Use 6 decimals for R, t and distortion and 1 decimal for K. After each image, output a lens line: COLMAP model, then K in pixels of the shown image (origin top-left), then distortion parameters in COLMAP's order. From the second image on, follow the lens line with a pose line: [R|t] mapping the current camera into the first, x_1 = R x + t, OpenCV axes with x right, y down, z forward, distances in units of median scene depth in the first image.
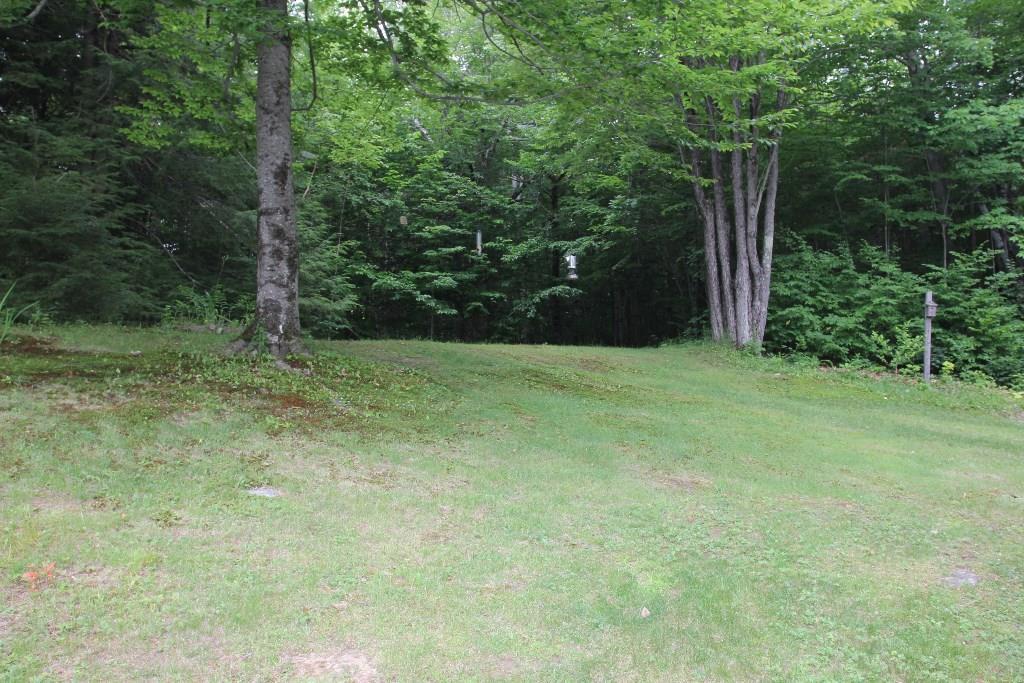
lens RADIAL K [[820.4, 0, 514.6], [0, 820.4, 342.0], [0, 0, 1]] dist [-0.071253, 0.020938]
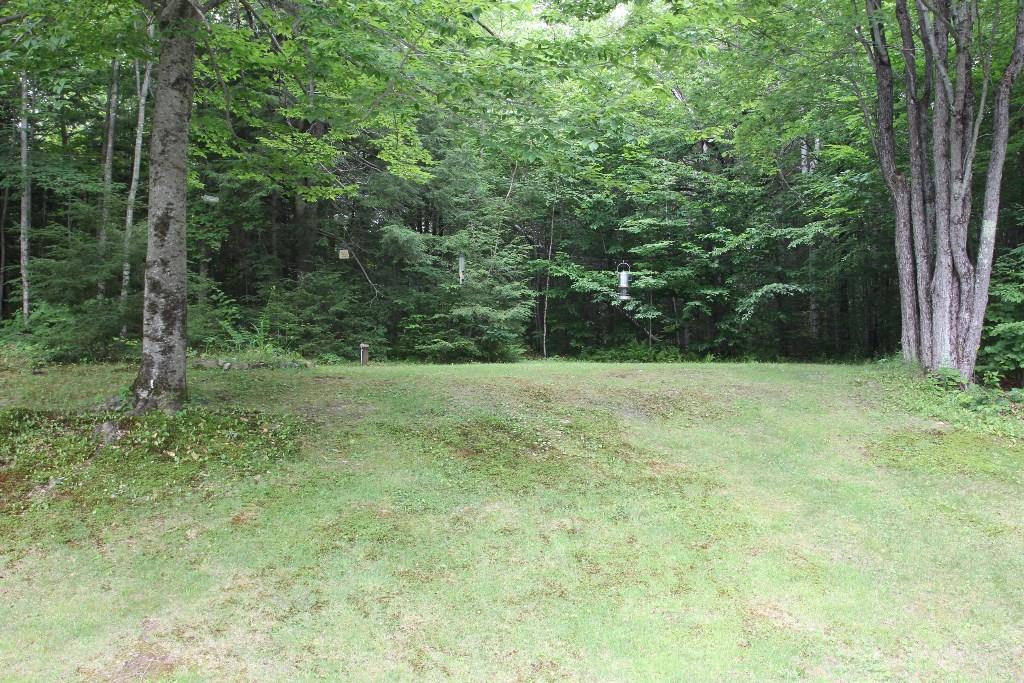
lens RADIAL K [[820.4, 0, 511.5], [0, 820.4, 341.8], [0, 0, 1]] dist [-0.071253, 0.020938]
pose [[0.874380, 0.011003, -0.485117, 0.291151], [0.005732, 0.999439, 0.033001, -0.049270], [0.485208, -0.031636, 0.873826, 0.178308]]
